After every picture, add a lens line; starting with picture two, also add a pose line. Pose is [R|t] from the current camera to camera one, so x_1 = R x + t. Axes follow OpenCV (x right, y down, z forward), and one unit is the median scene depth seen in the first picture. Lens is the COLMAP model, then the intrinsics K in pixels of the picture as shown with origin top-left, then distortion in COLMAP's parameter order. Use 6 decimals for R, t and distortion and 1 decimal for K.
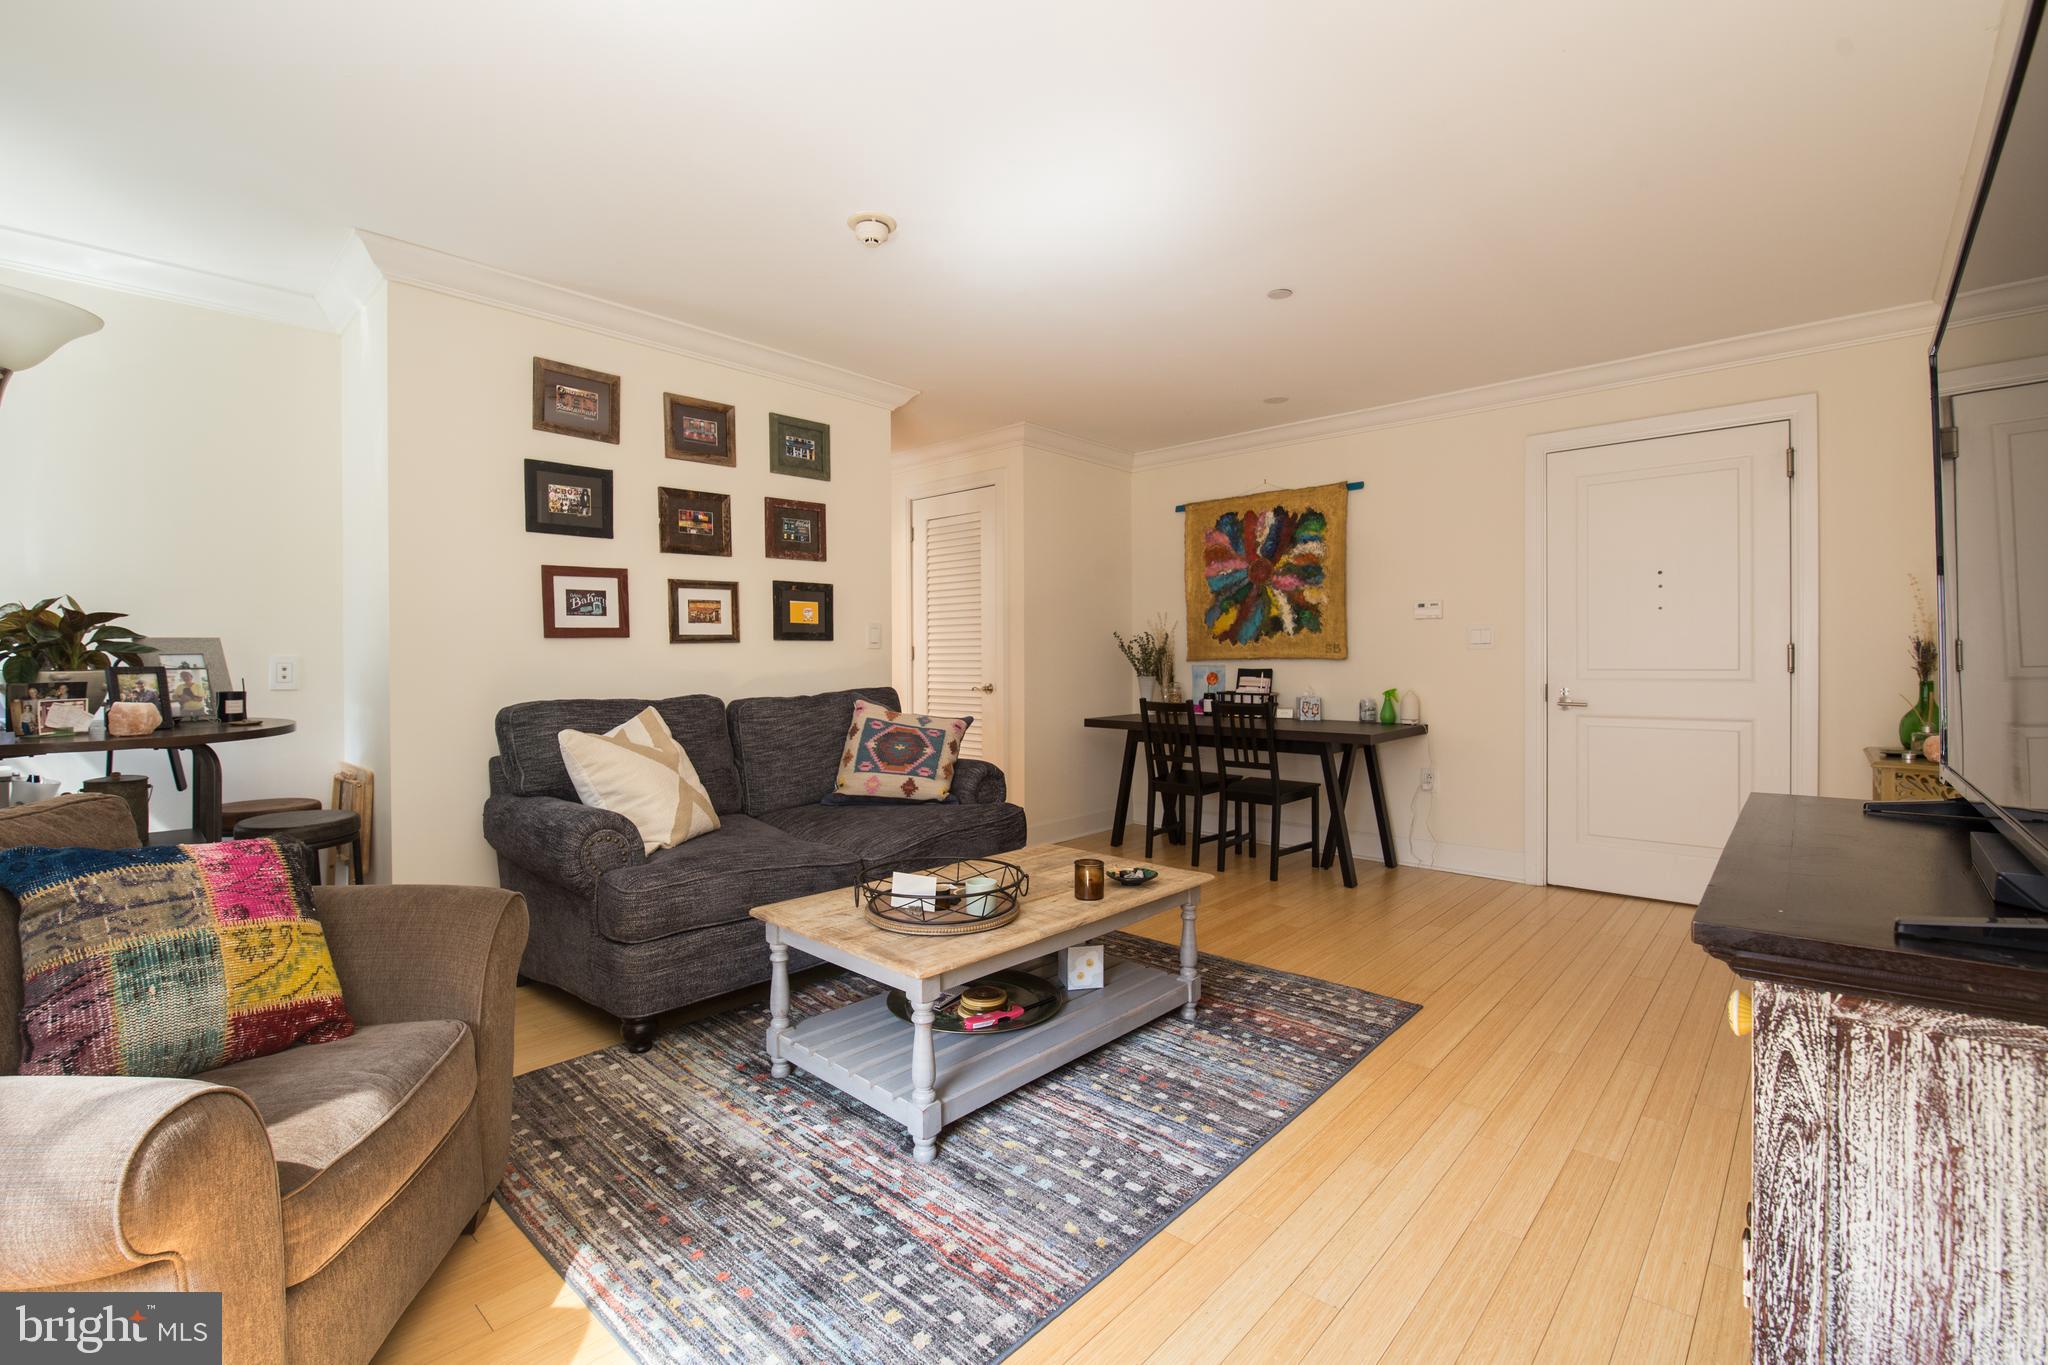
lens RADIAL K [[903.3, 0, 1016.5], [0, 903.3, 664.5], [0, 0, 1]] dist [-0.000748, -0.000023]
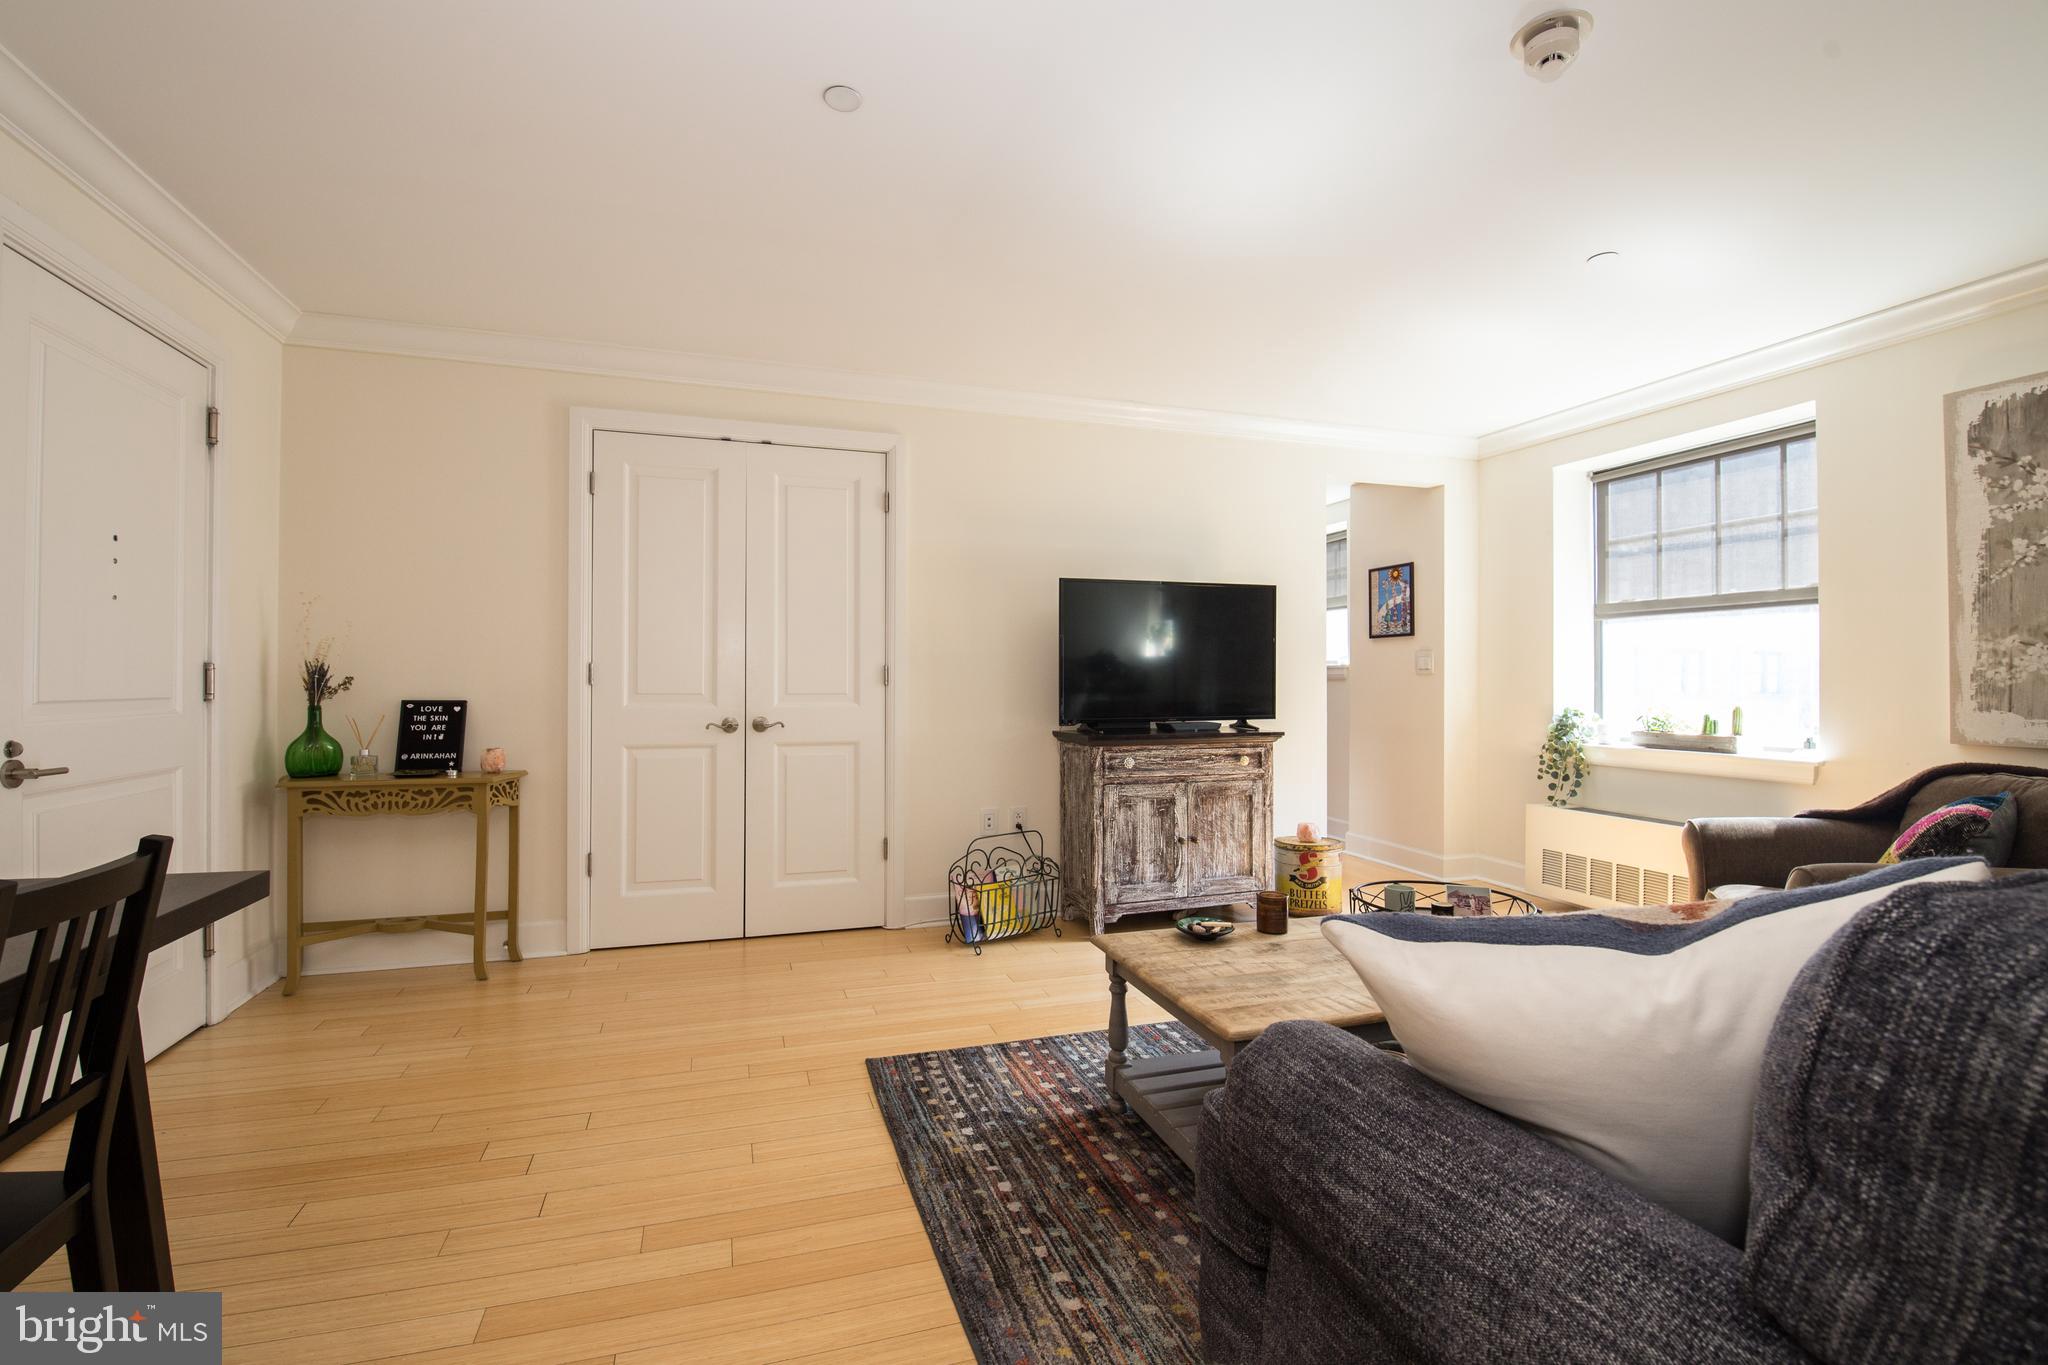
lens RADIAL K [[888.1, 0, 1002.2], [0, 888.1, 681.7], [0, 0, 1]] dist [-0.028488, 0.000104]
pose [[-0.867010, 0.003000, 0.498282, -0.106141], [0.001212, 0.999992, -0.003911, -0.004374], [-0.498289, -0.002786, -0.867006, 1.482346]]
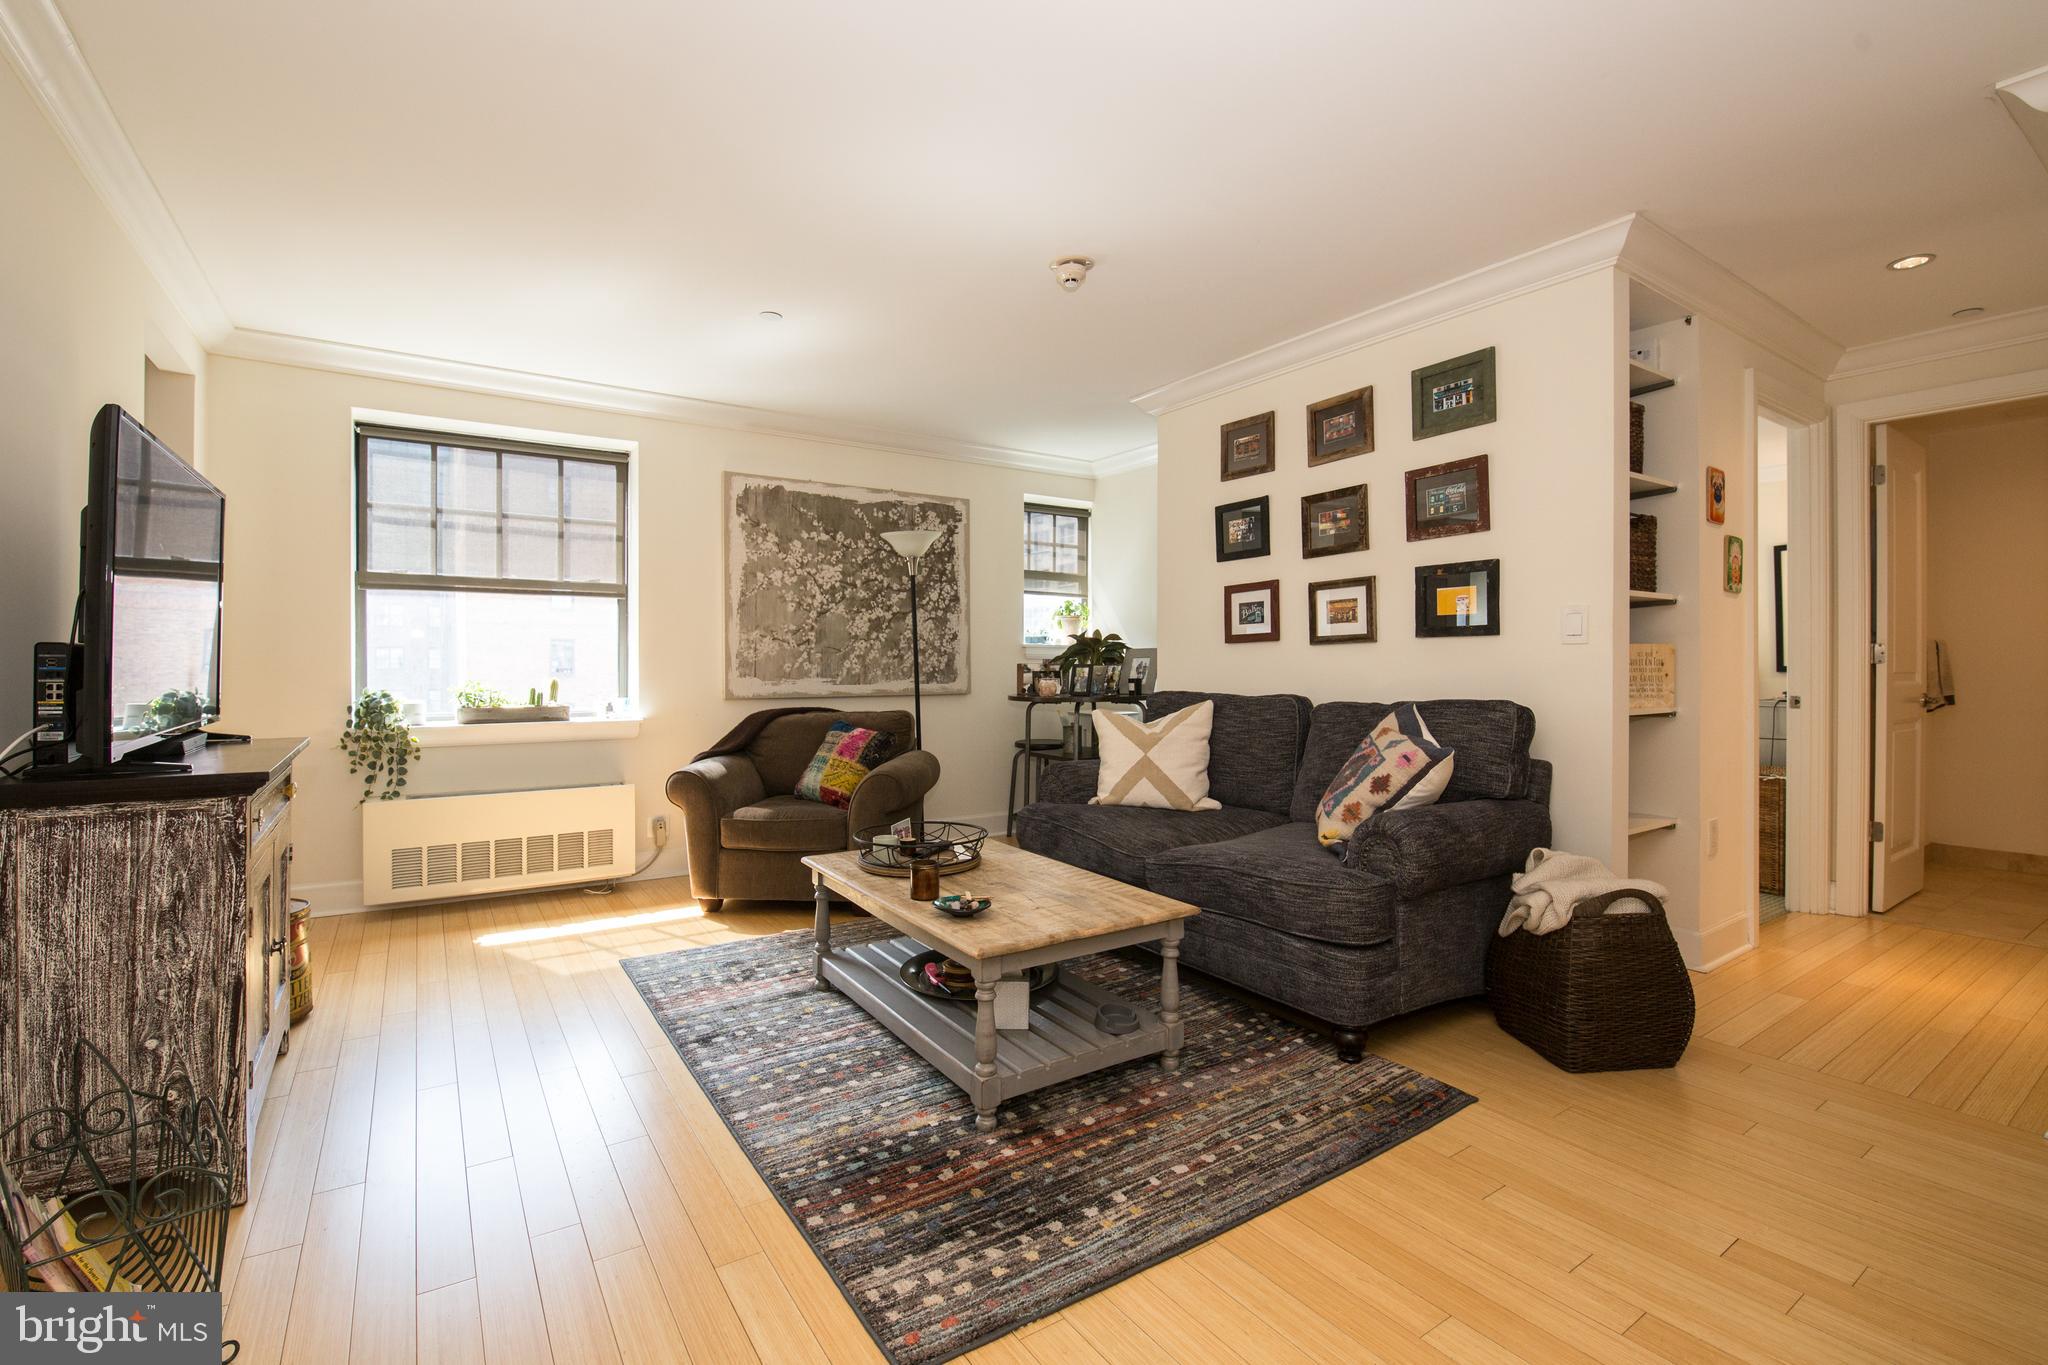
lens RADIAL K [[903.3, 0, 1016.5], [0, 903.3, 664.5], [0, 0, 1]] dist [-0.000748, -0.000023]
pose [[-0.245070, 0.008796, -0.969465, 0.781428], [-0.000291, 0.999958, 0.009147, -0.011154], [0.969505, 0.002524, -0.245057, 1.018116]]
